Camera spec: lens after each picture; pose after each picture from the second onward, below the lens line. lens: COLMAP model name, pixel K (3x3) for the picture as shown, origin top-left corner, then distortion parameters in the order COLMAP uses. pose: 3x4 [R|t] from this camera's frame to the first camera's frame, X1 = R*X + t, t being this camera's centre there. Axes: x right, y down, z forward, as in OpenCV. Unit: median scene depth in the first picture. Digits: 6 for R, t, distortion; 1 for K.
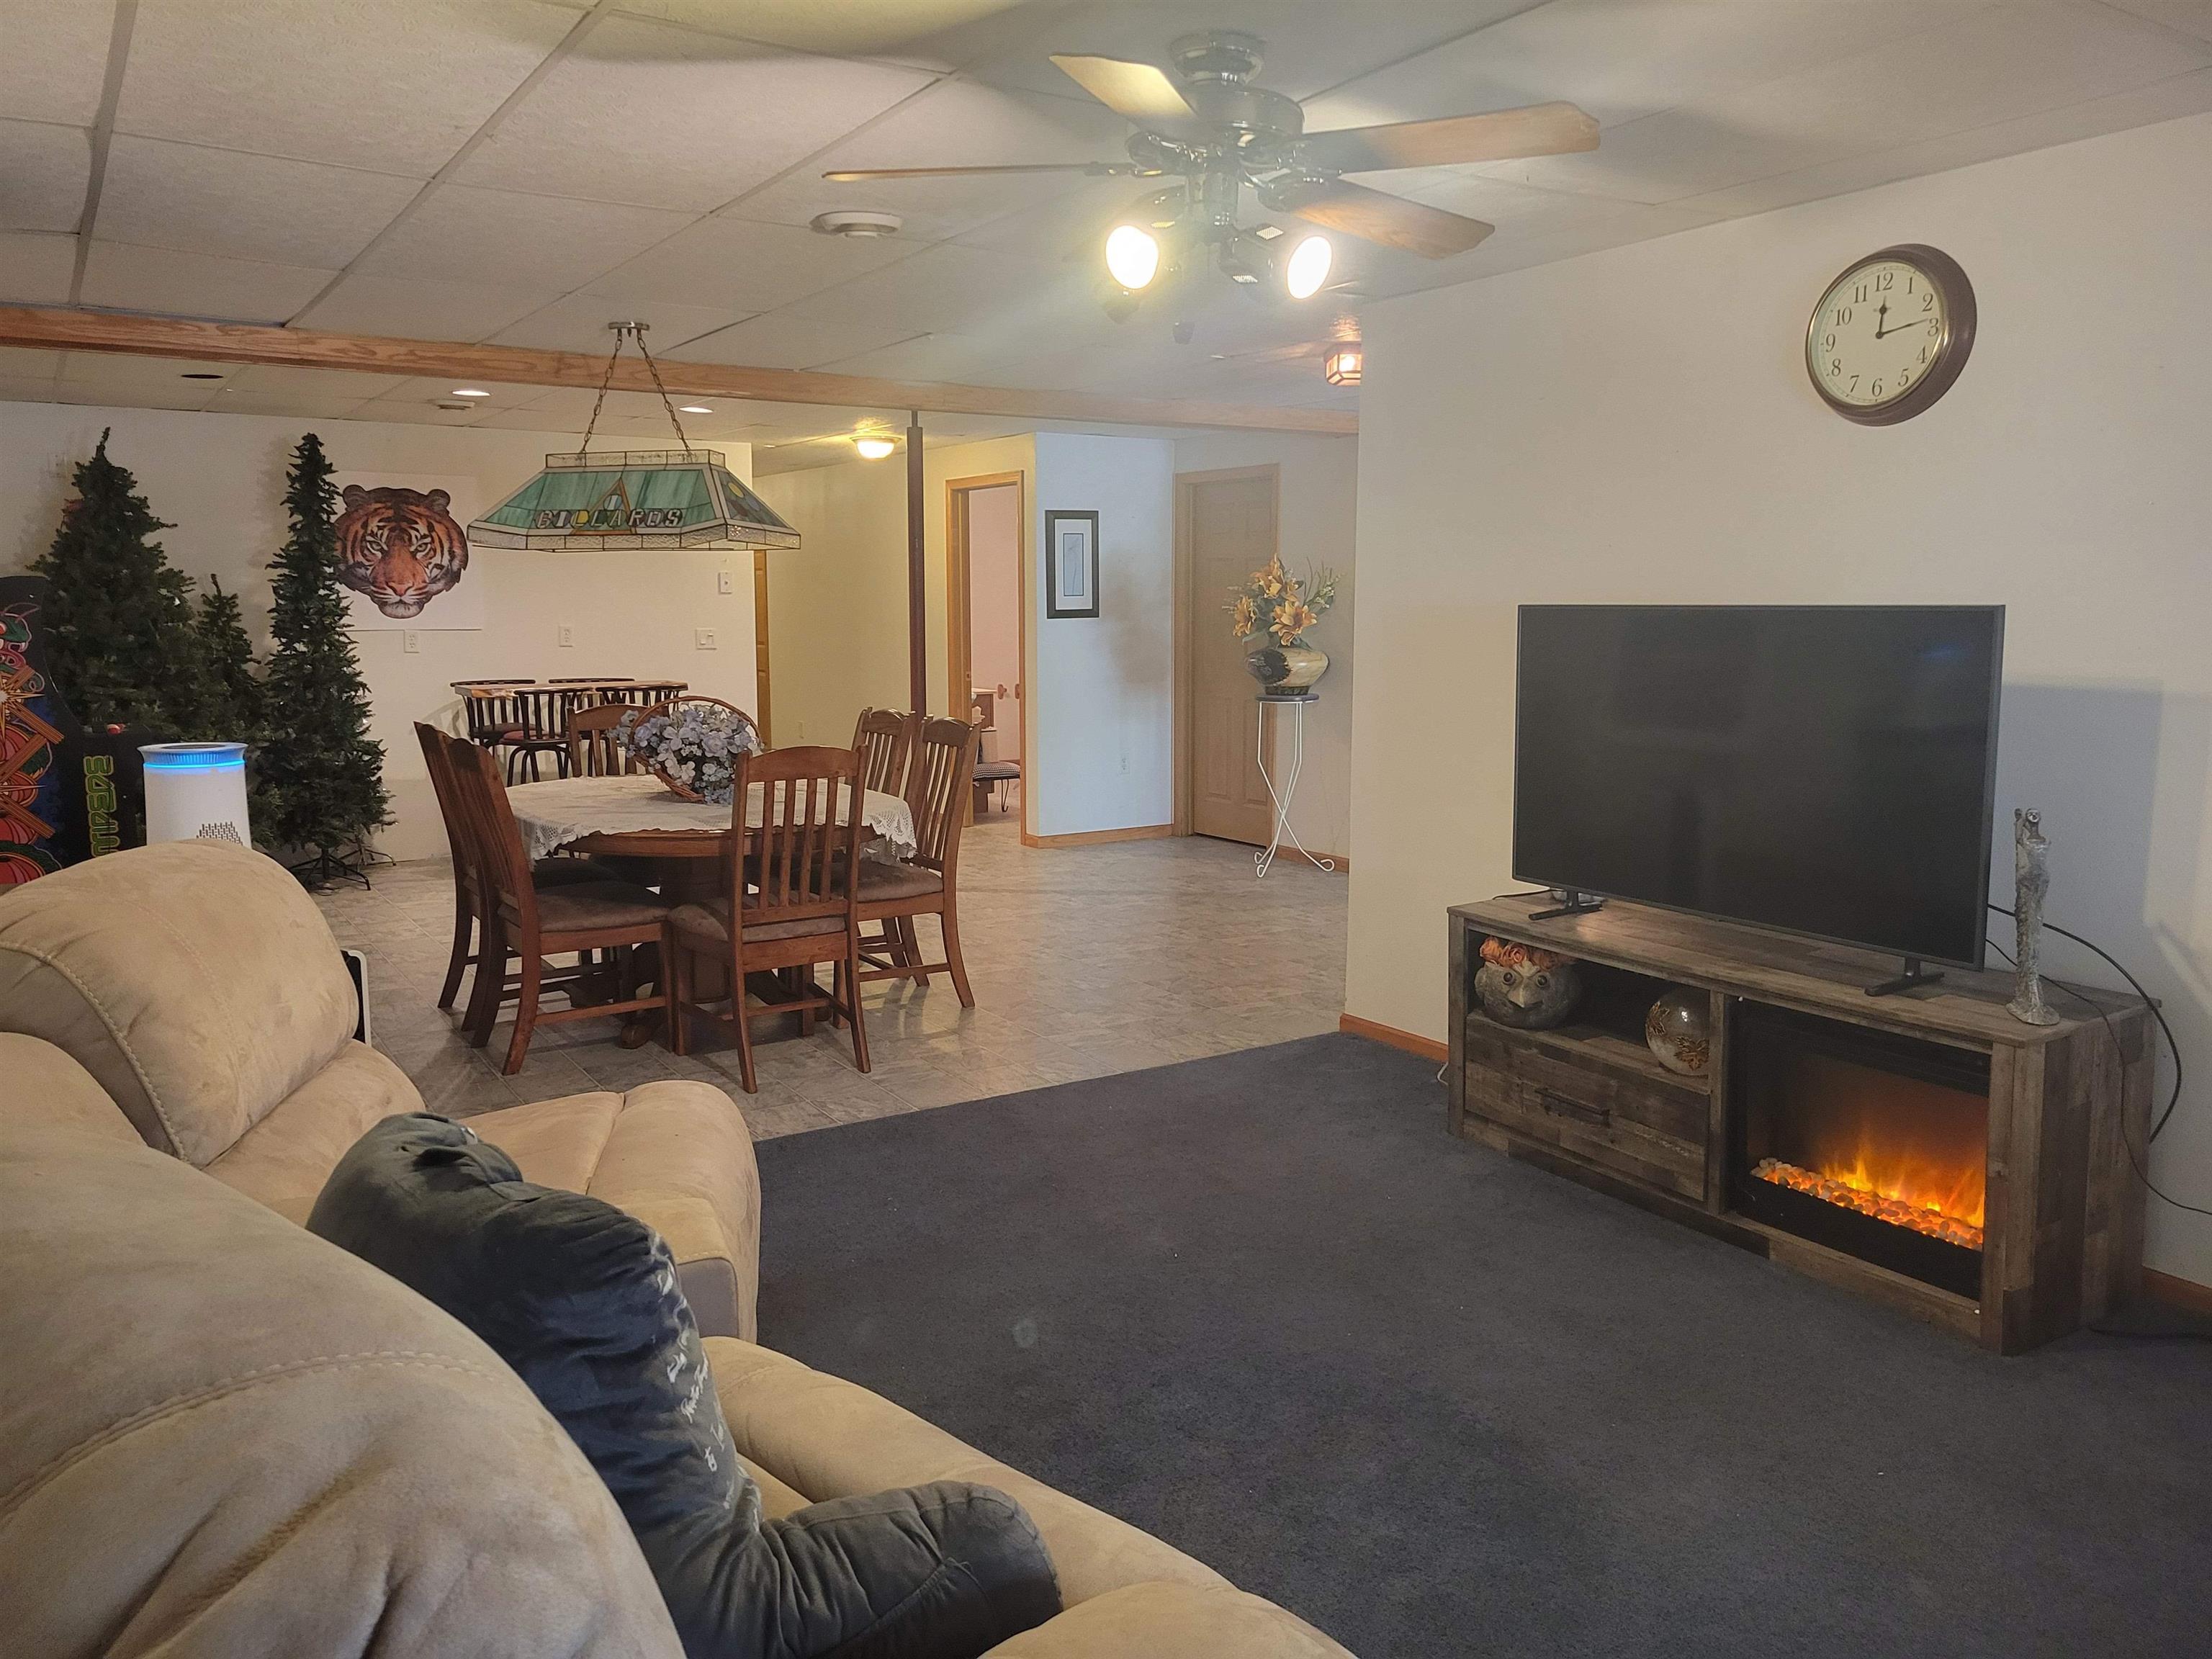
lens RADIAL K [[1656.8, 0, 1097.3], [0, 1656.8, 818.8], [0, 0, 1]] dist [0.051752, -0.032751]
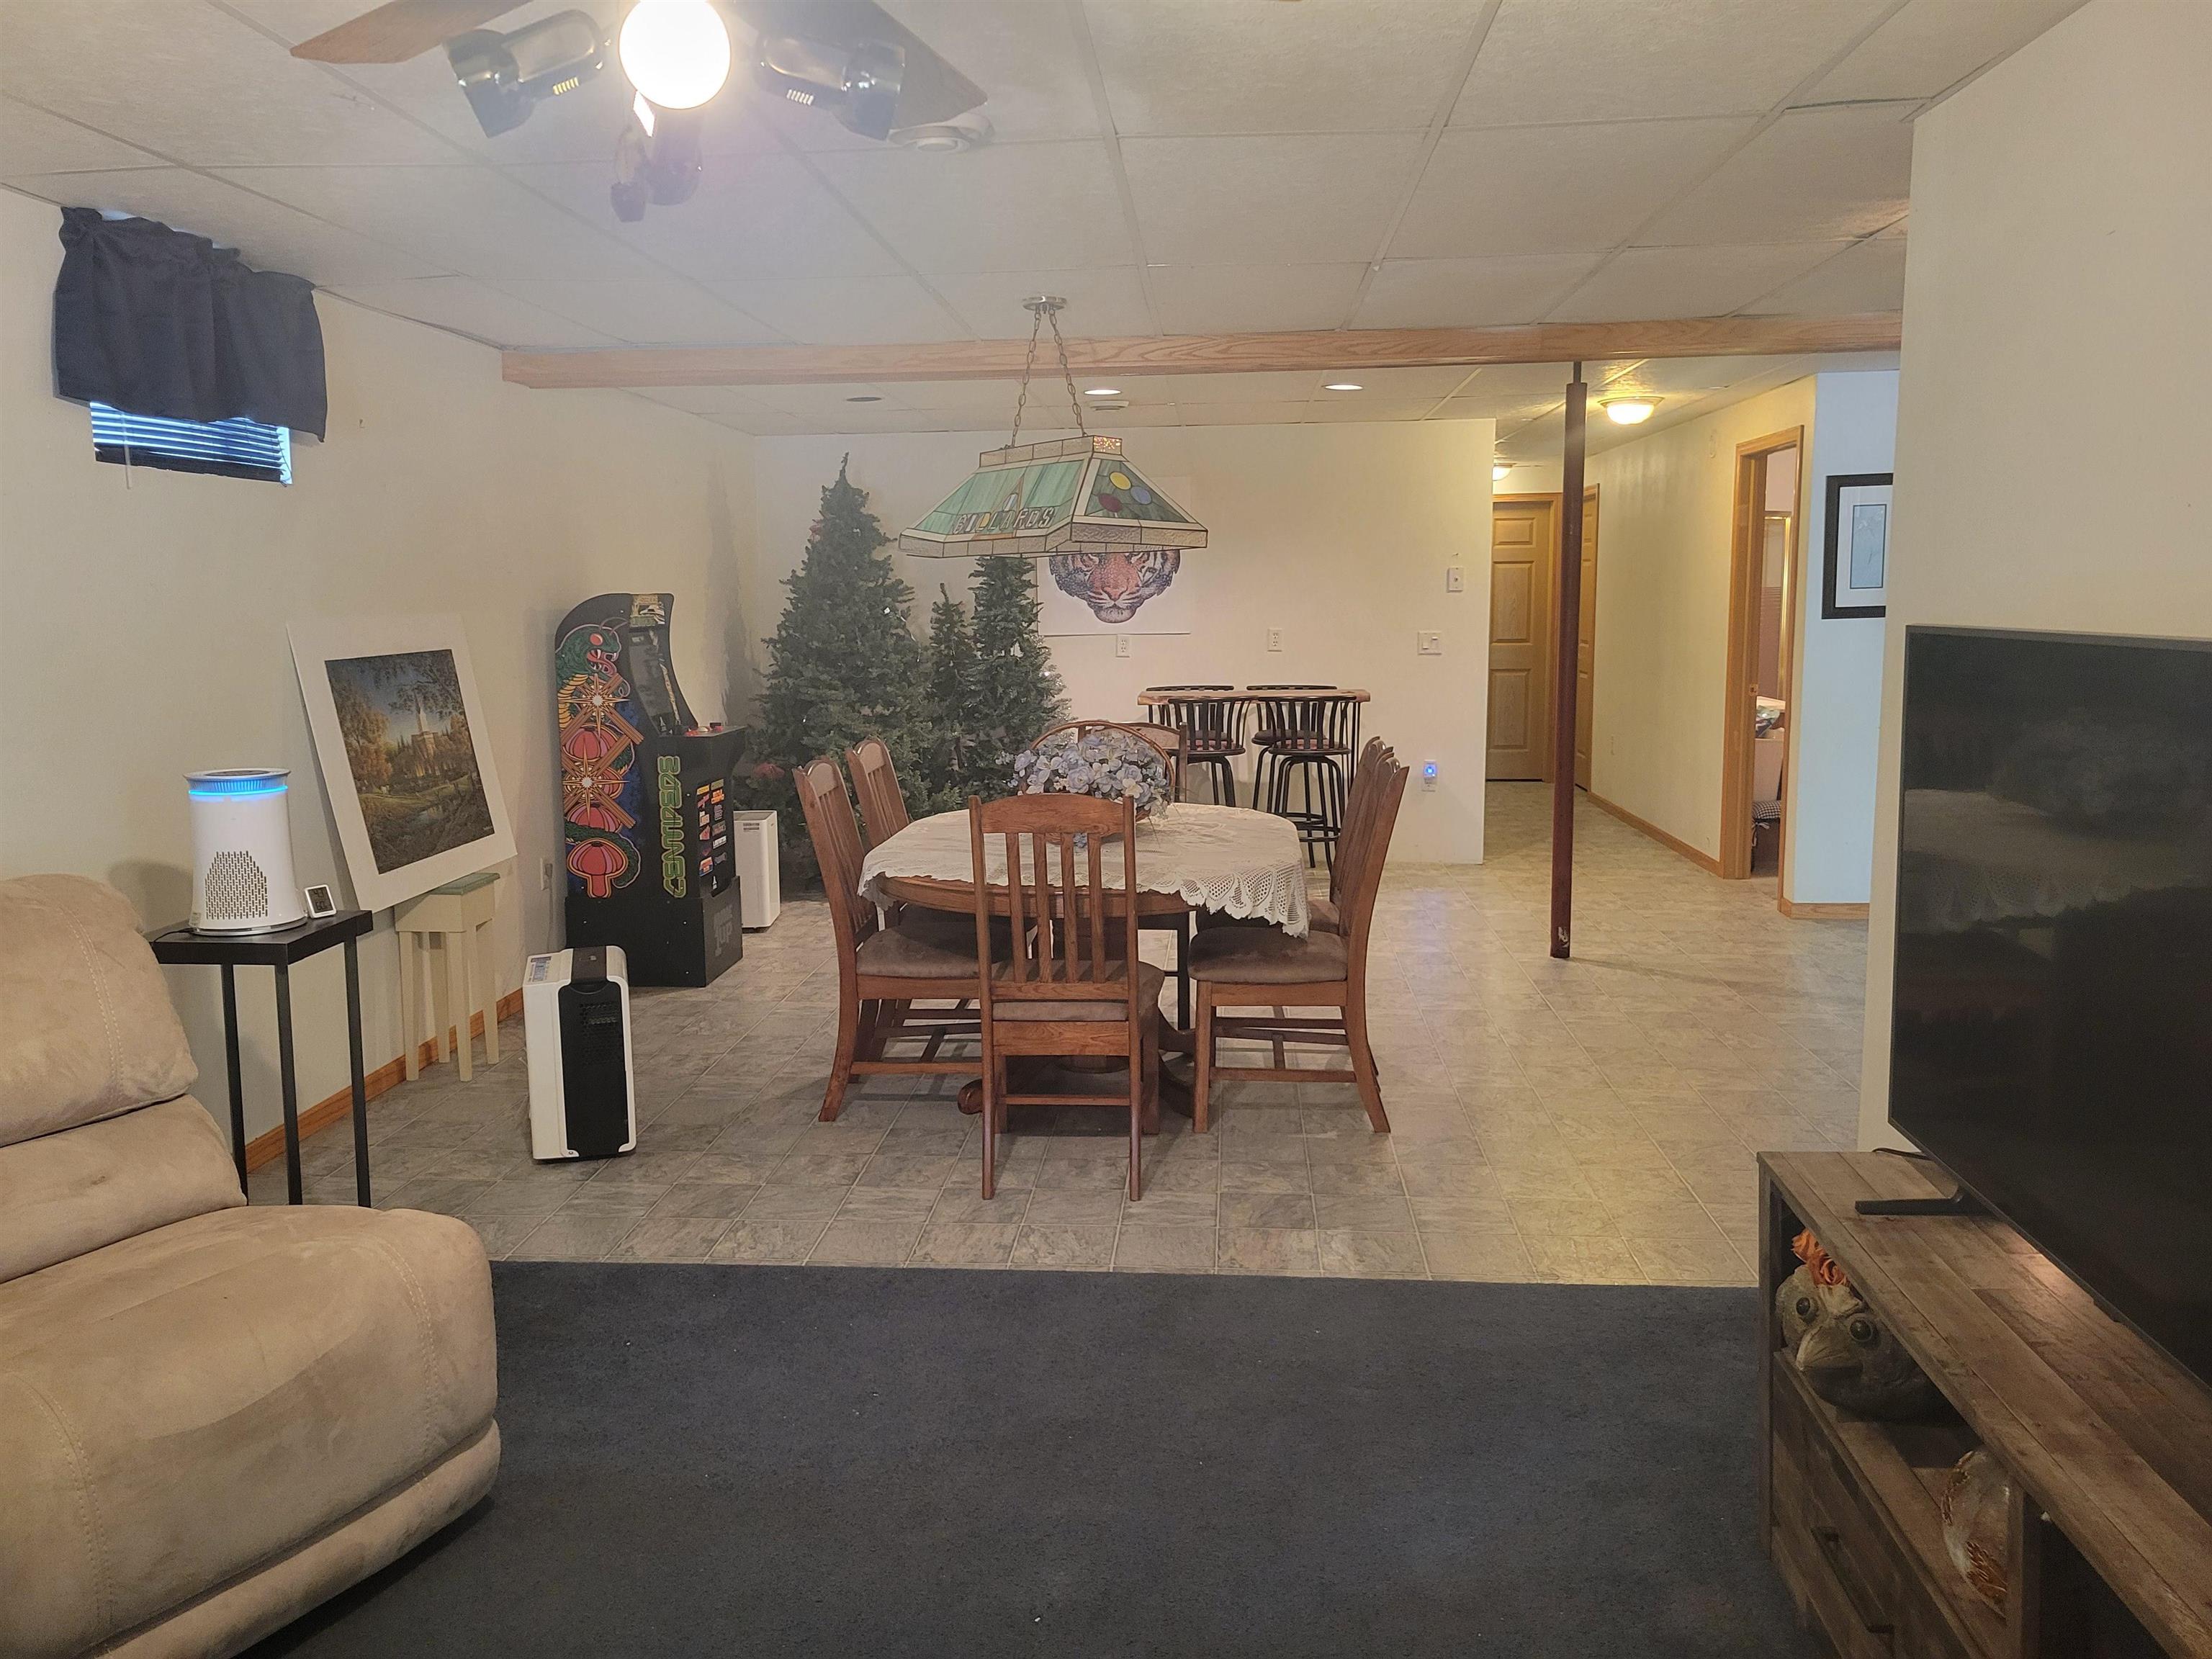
lens RADIAL K [[1656.8, 0, 1090.2], [0, 1656.8, 818.7], [0, 0, 1]] dist [0.051752, -0.032751]
pose [[0.790239, 0.072358, -0.608512, 0.188529], [-0.067852, 0.997230, 0.030464, -0.032069], [0.609031, 0.017215, 0.792959, 0.203560]]
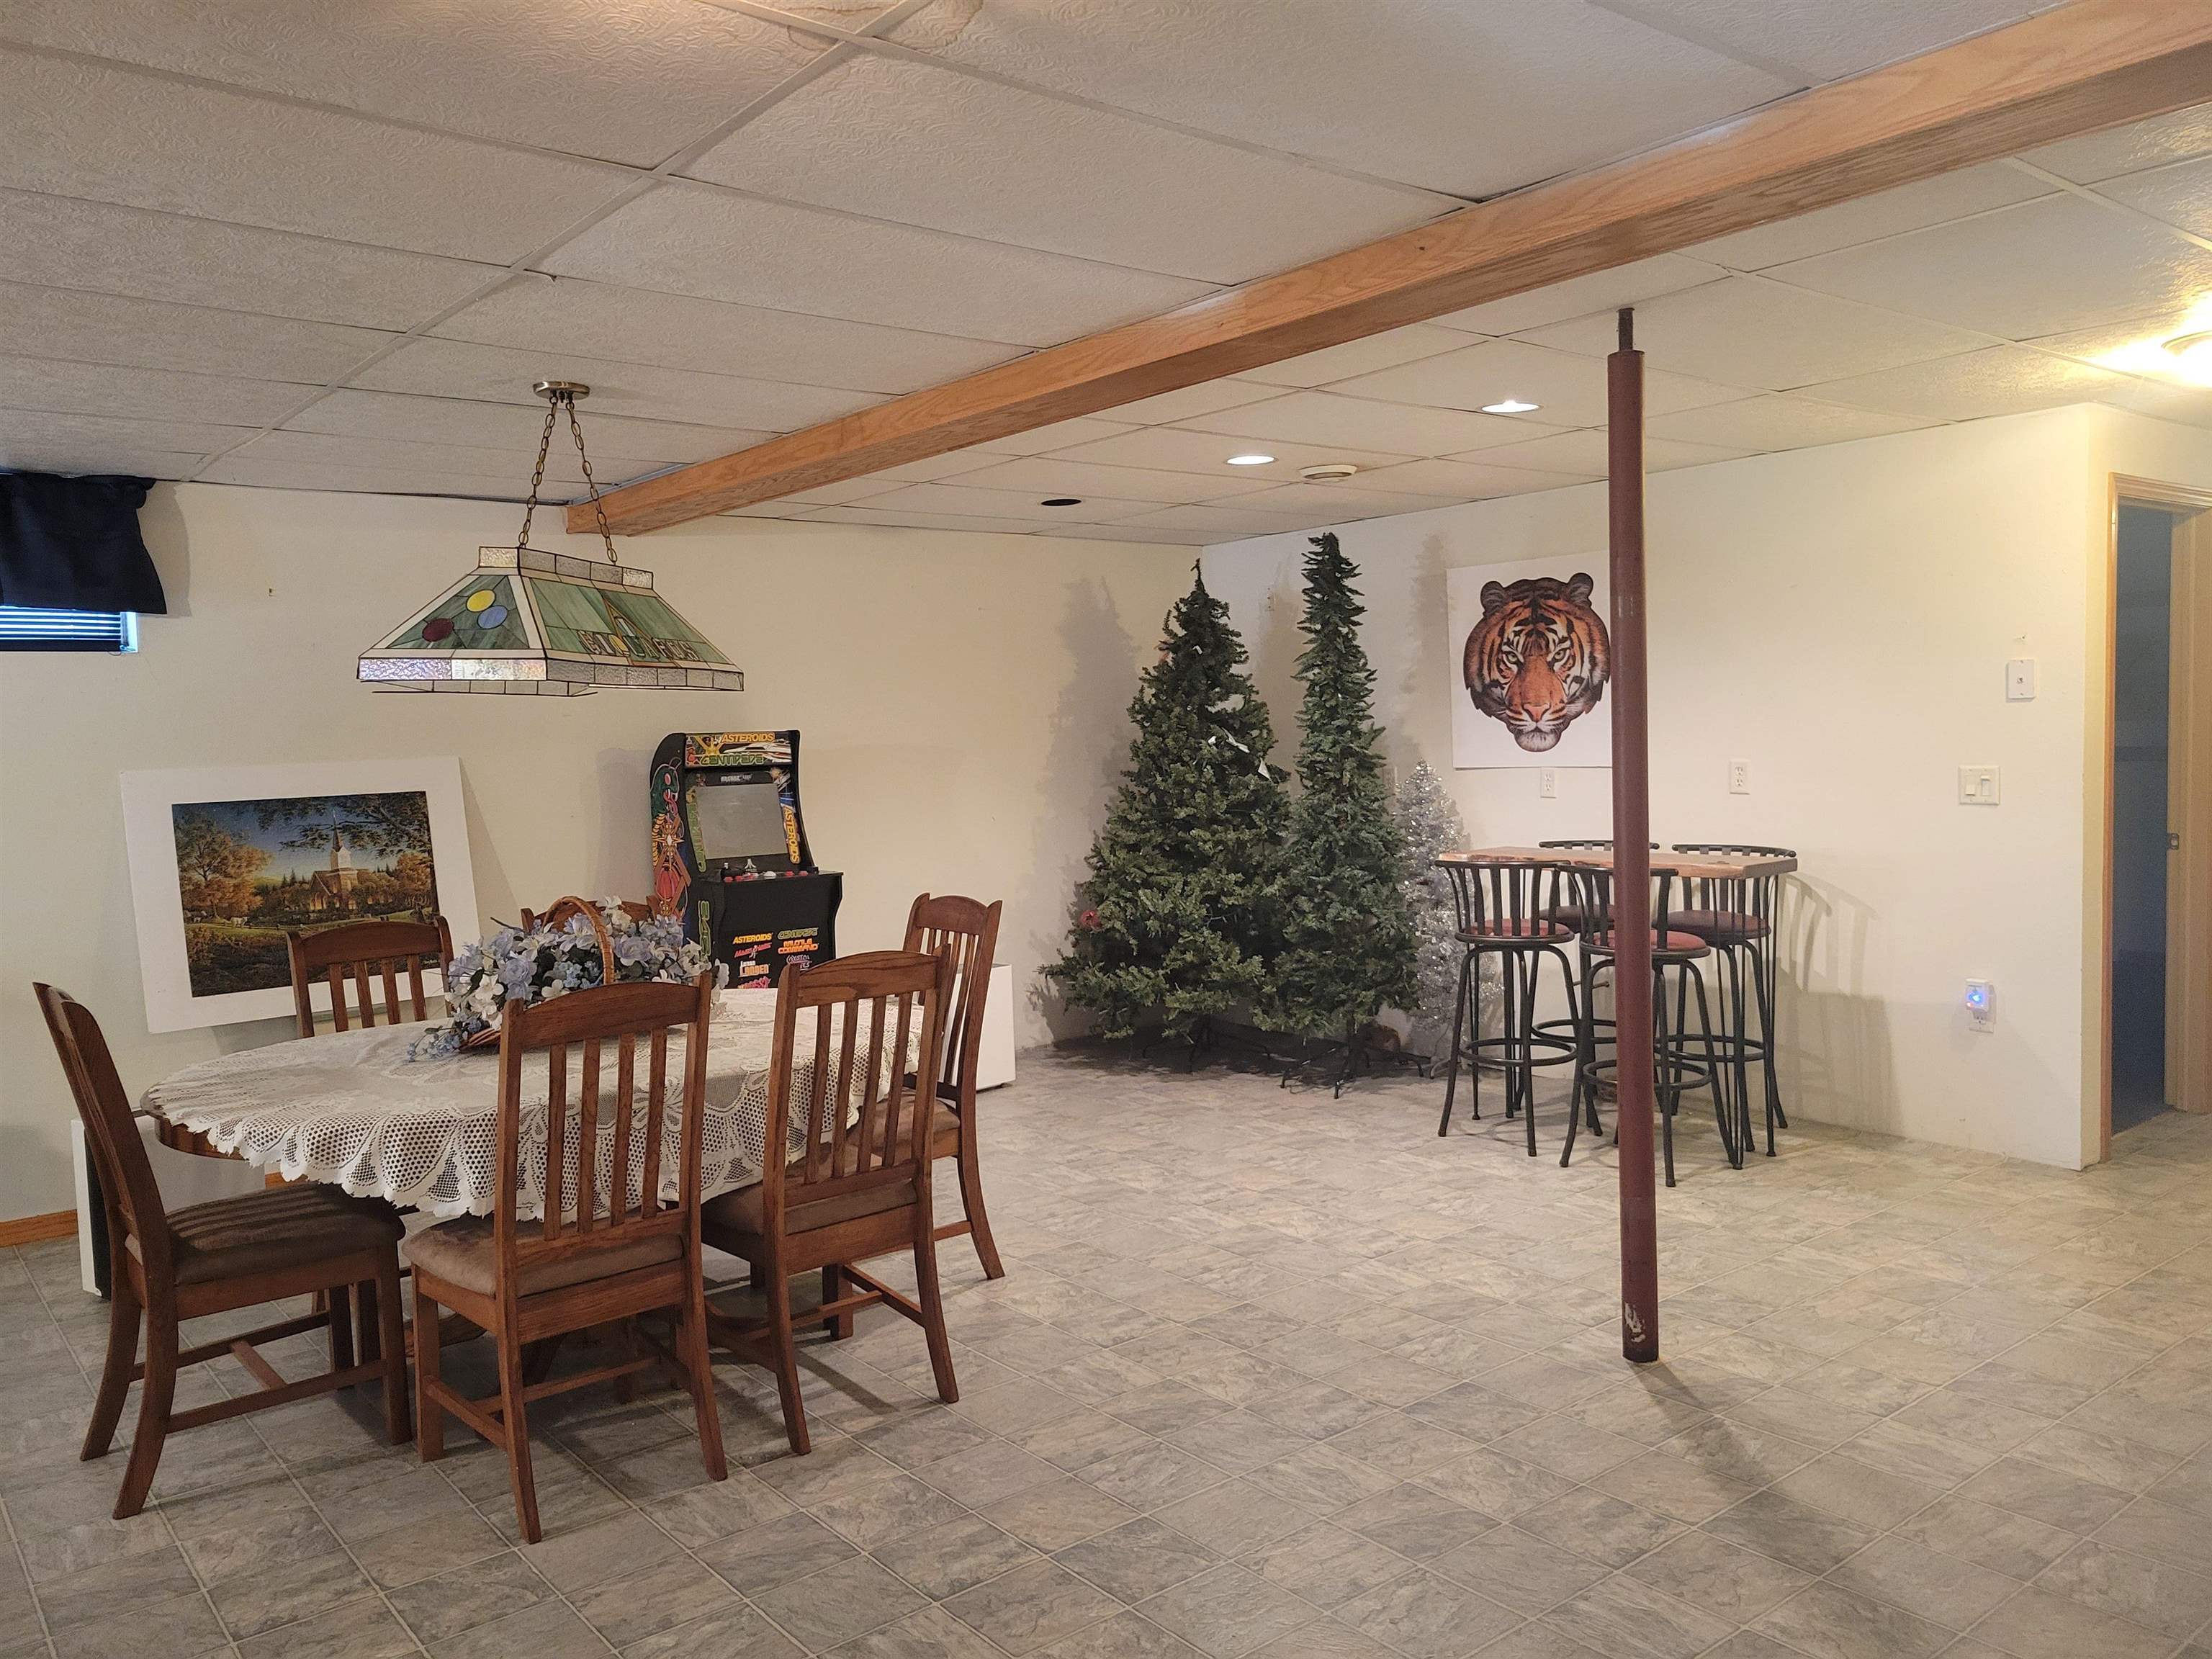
lens RADIAL K [[1656.8, 0, 1093.0], [0, 1656.8, 830.5], [0, 0, 1]] dist [0.051752, -0.032751]
pose [[0.101035, 0.055740, -0.993320, 0.303045], [-0.099711, 0.993969, 0.045635, -0.099821], [0.989874, 0.094434, 0.105984, 0.733723]]
